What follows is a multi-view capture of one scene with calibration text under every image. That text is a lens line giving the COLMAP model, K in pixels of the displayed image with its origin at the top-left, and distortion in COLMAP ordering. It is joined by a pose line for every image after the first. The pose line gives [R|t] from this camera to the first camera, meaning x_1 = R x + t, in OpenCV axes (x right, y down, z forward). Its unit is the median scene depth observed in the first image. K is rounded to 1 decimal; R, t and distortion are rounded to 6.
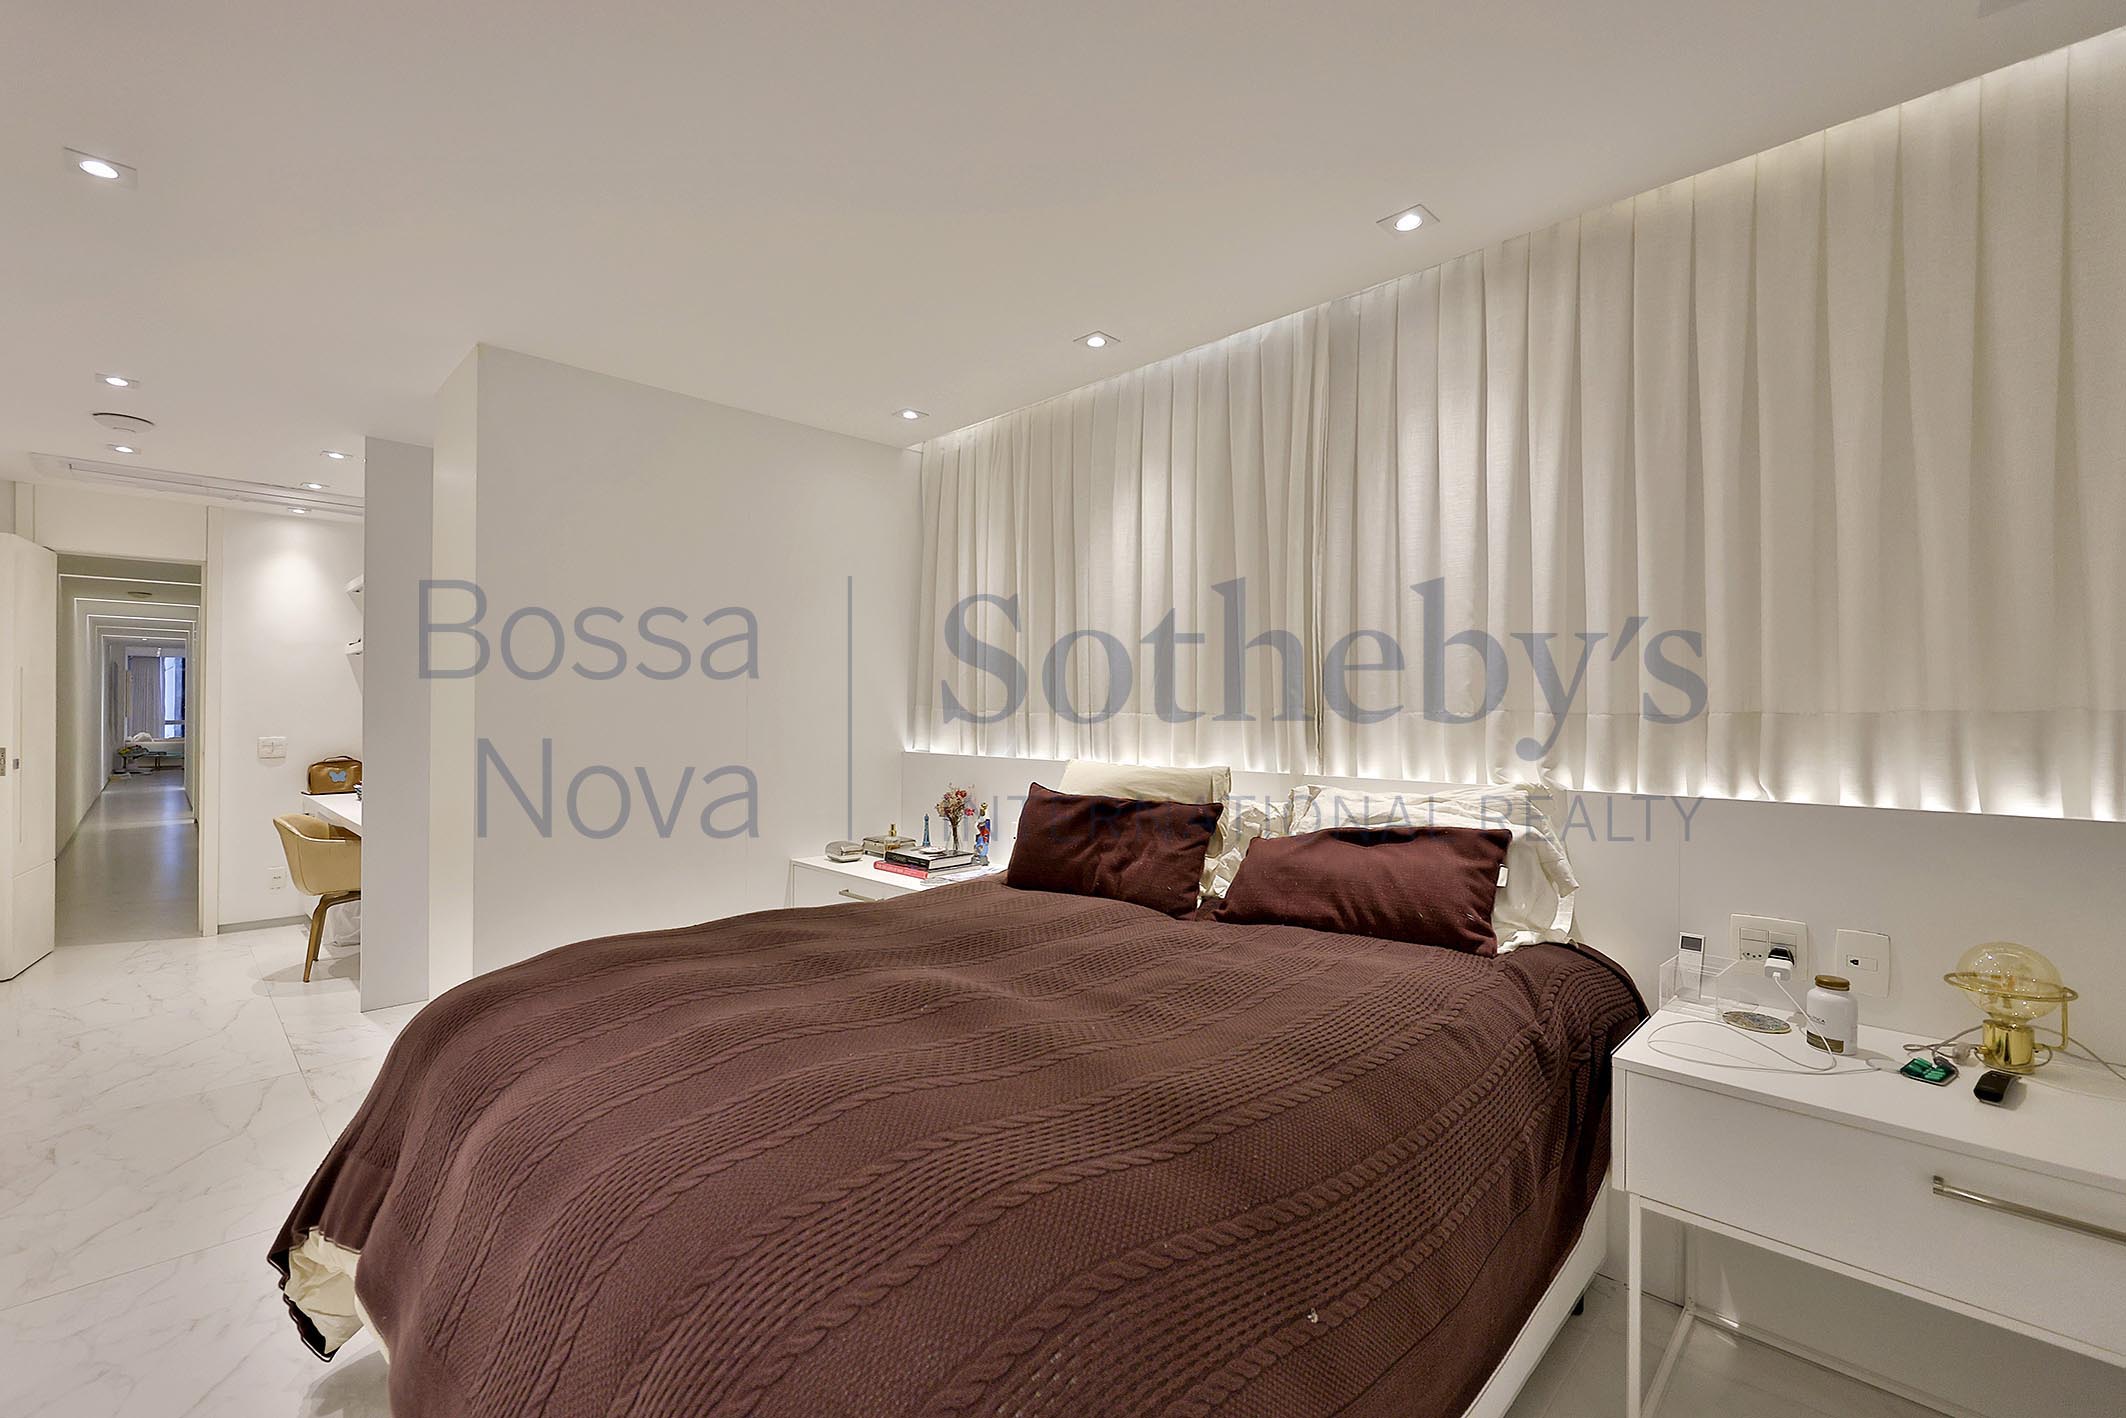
lens RADIAL K [[898.4, 0, 1049.4], [0, 898.4, 707.1], [0, 0, 1]] dist [-0.000790, 0.000020]
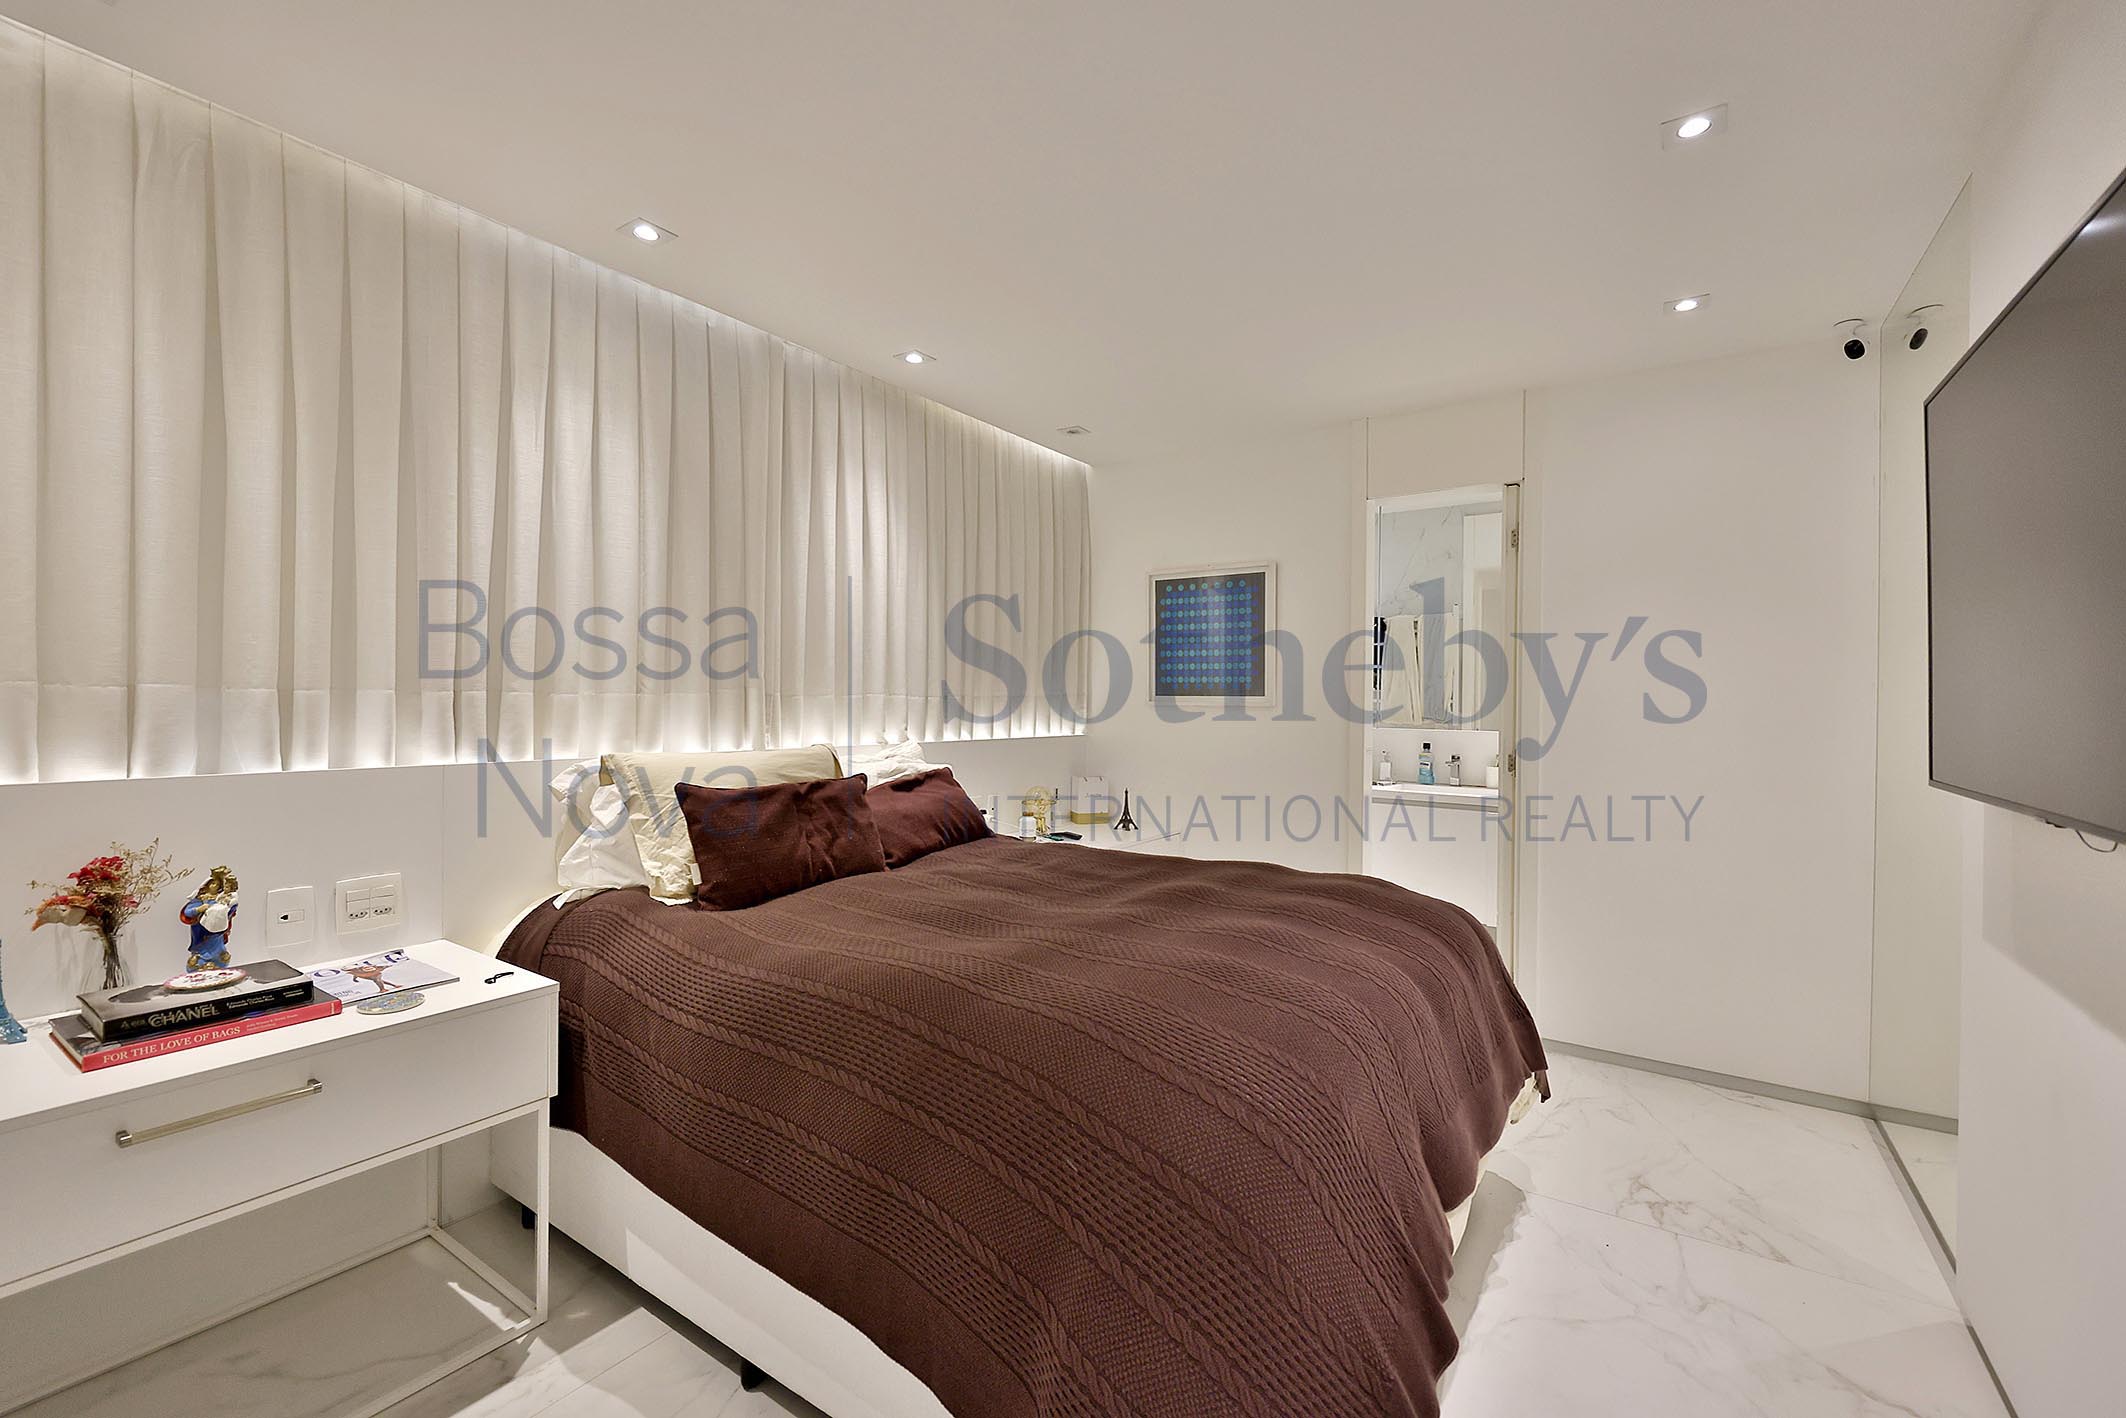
lens RADIAL K [[898.4, 0, 1049.4], [0, 898.4, 707.1], [0, 0, 1]] dist [-0.000790, 0.000020]
pose [[-0.172436, -0.007536, 0.984992, -1.036132], [-0.012790, 0.999904, 0.005411, 0.011790], [-0.984938, -0.011665, -0.172515, 1.002016]]
